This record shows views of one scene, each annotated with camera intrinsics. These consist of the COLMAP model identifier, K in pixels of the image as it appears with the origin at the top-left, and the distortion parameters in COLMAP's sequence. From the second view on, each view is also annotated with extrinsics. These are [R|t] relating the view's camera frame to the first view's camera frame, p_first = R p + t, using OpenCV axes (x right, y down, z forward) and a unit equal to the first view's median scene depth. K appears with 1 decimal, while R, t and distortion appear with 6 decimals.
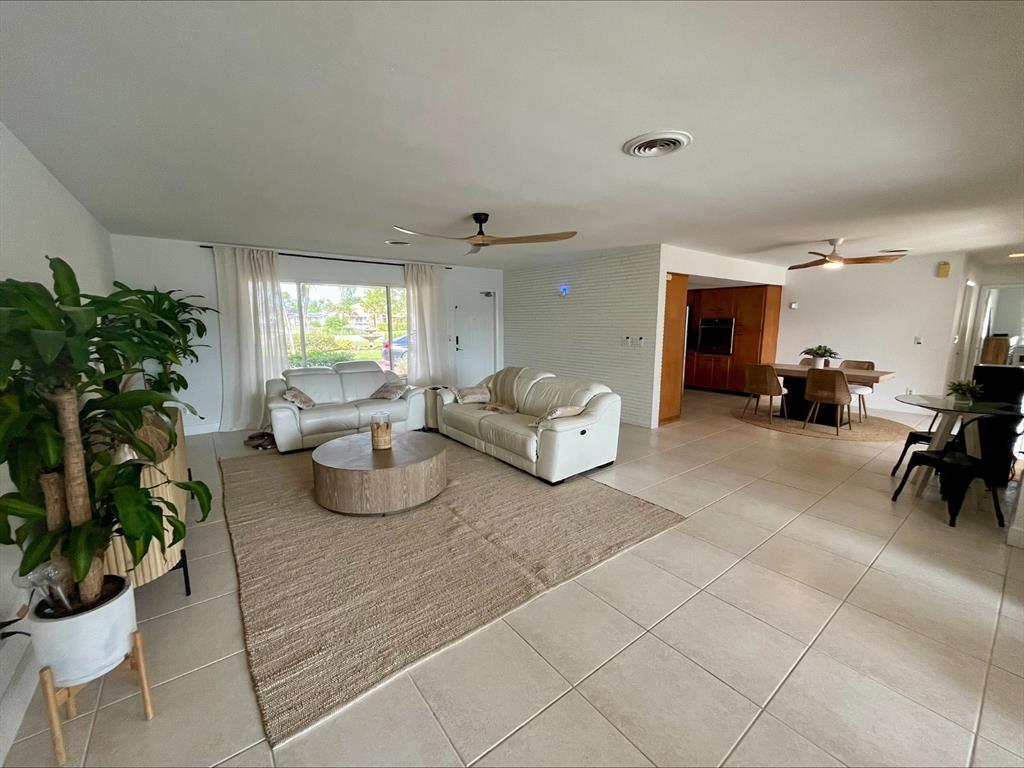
lens RADIAL K [[412.3, 0, 510.3], [0, 412.3, 383.6], [0, 0, 1]] dist [-0.002788, 0.001009]
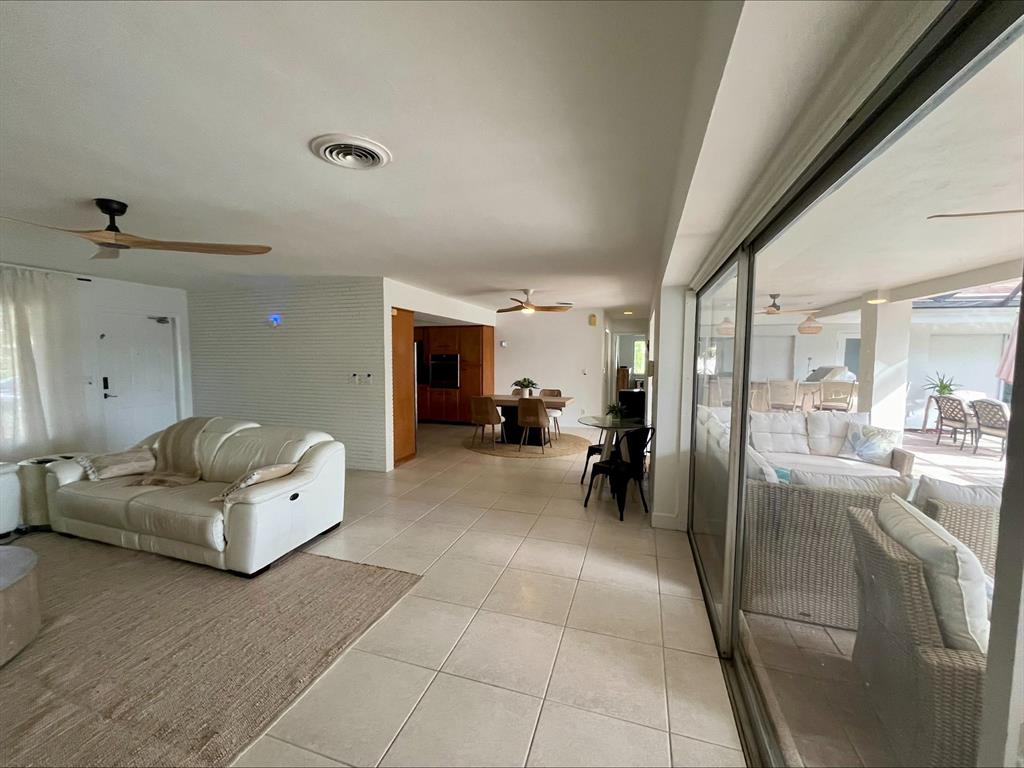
lens RADIAL K [[412.3, 0, 512.6], [0, 412.3, 384.8], [0, 0, 1]] dist [-0.002788, 0.001009]
pose [[0.816920, -0.035761, 0.575641, 0.063813], [0.082123, 0.995119, -0.054725, -0.015944], [-0.570874, 0.091980, 0.815869, 0.086351]]
